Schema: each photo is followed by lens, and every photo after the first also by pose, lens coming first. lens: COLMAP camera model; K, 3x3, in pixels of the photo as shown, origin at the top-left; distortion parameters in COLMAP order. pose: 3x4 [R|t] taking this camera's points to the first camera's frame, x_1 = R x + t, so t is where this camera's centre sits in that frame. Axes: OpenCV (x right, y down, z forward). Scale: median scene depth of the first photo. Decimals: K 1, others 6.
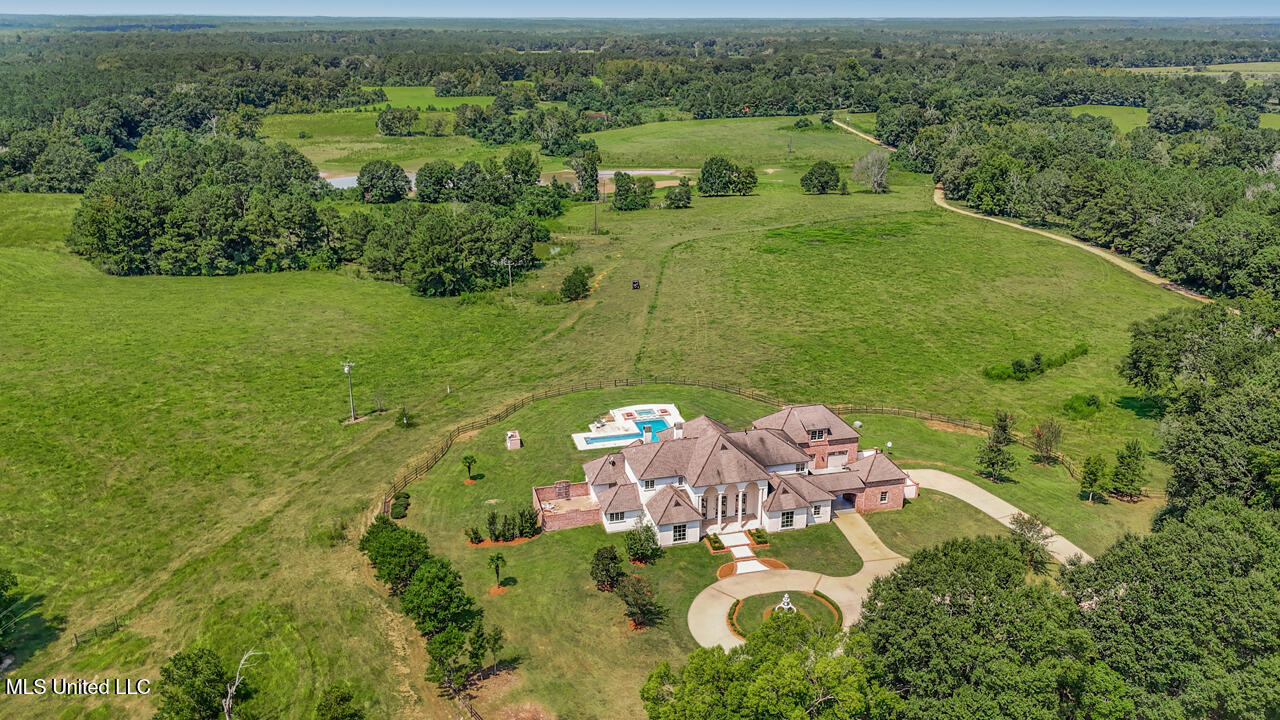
lens RADIAL K [[950.2, 0, 621.0], [0, 950.2, 365.2], [0, 0, 1]] dist [0.103098, -0.115126]
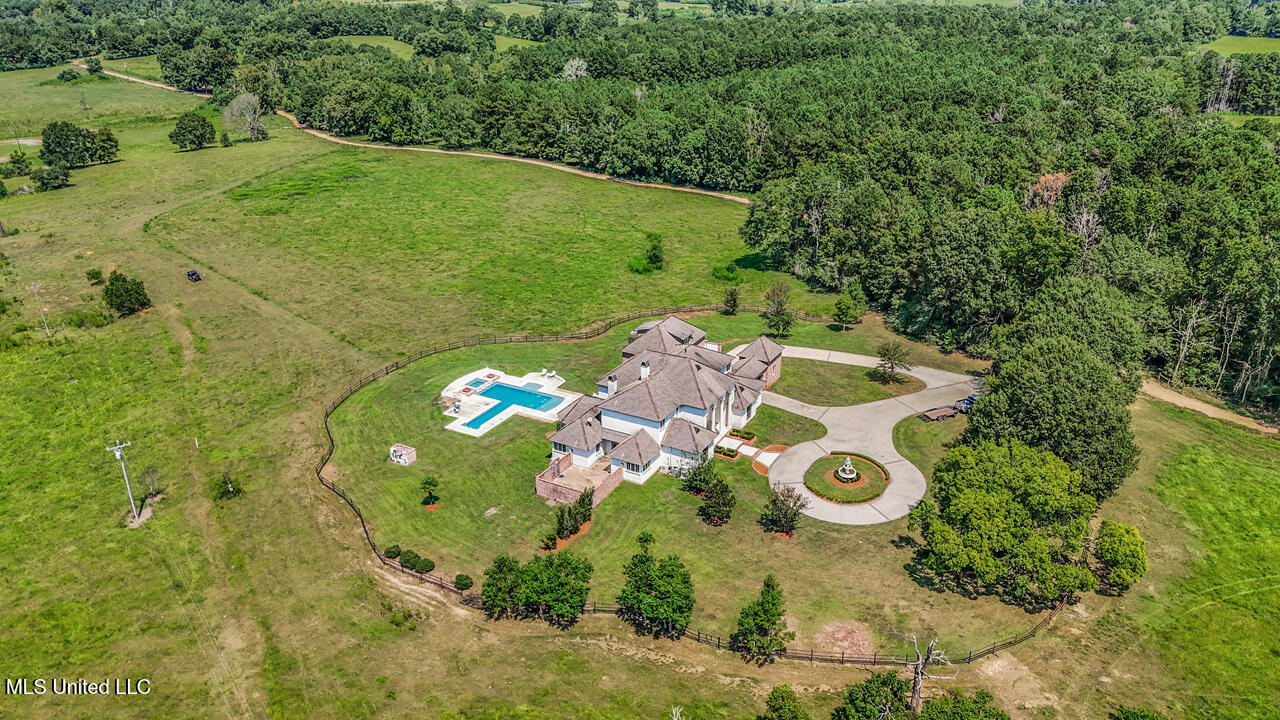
lens RADIAL K [[950.2, 0, 621.0], [0, 950.2, 365.2], [0, 0, 1]] dist [0.103098, -0.115126]
pose [[0.697887, -0.294095, 0.653040, -0.199353], [0.254711, 0.954109, 0.157477, -0.032349], [-0.669384, 0.056435, 0.740770, 0.086369]]
